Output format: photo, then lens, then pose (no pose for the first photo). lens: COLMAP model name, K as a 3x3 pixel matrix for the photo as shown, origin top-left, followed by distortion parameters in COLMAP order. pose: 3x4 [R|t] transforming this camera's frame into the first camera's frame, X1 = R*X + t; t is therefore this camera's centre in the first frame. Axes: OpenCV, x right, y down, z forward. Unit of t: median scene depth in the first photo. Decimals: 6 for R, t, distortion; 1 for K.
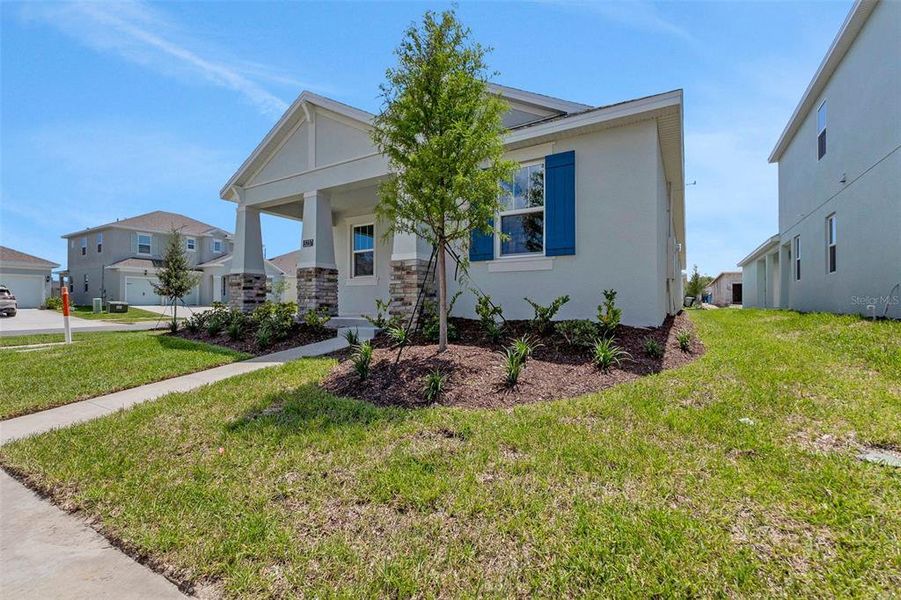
lens RADIAL K [[394.6, 0, 451.0], [0, 394.6, 301.0], [0, 0, 1]] dist [0.004970, 0.000952]
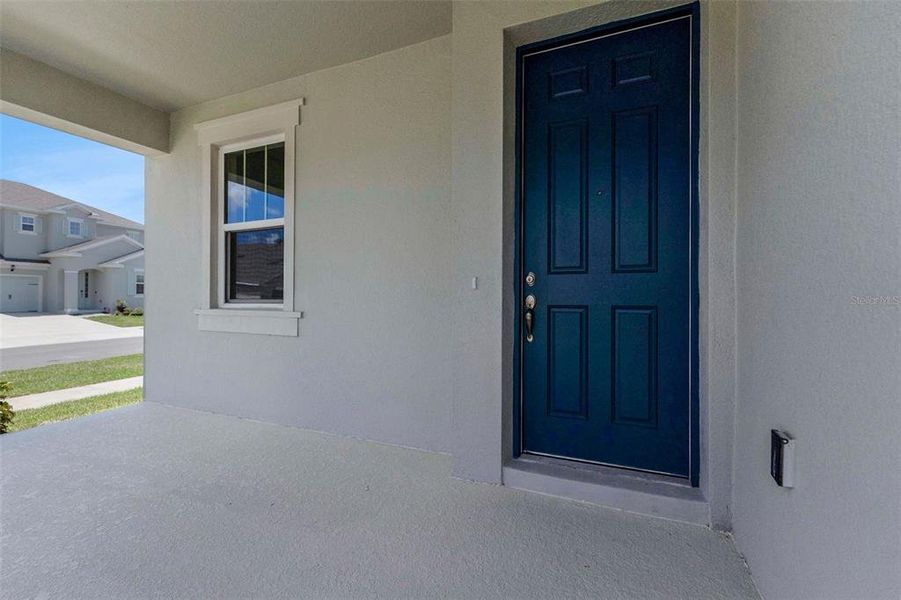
lens RADIAL K [[408.6, 0, 449.9], [0, 408.6, 297.8], [0, 0, 1]] dist [0.007285, 0.001821]
pose [[0.990186, -0.002597, 0.139728, -0.106599], [0.001426, 0.999963, 0.008480, -0.068355], [-0.139745, -0.008198, 0.990154, 0.632847]]
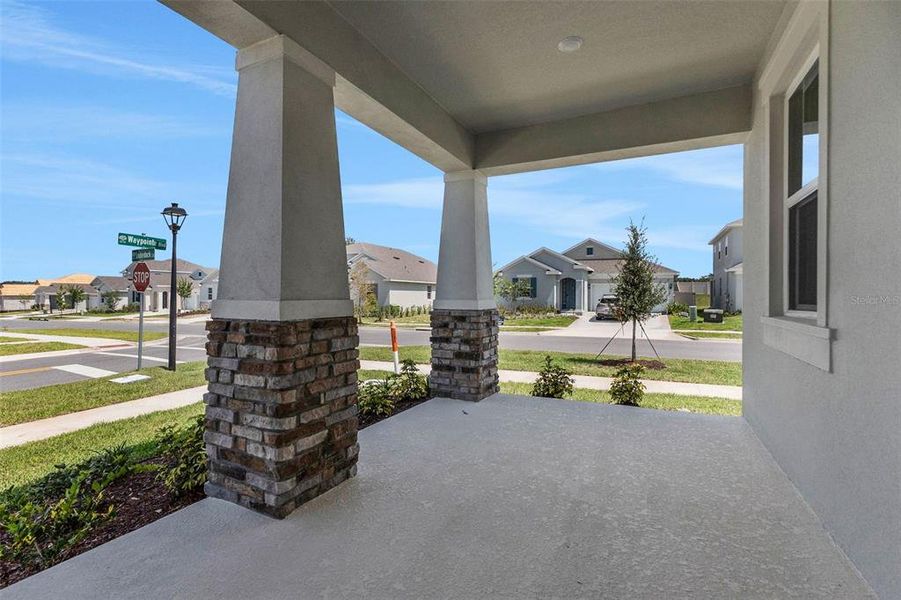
lens RADIAL K [[394.6, 0, 450.4], [0, 394.6, 297.8], [0, 0, 1]] dist [0.004970, 0.000952]
pose [[0.107299, -0.002763, -0.994223, -0.021919], [0.005015, 0.999985, -0.002238, -0.068733], [0.994214, -0.004746, 0.107311, 0.791665]]
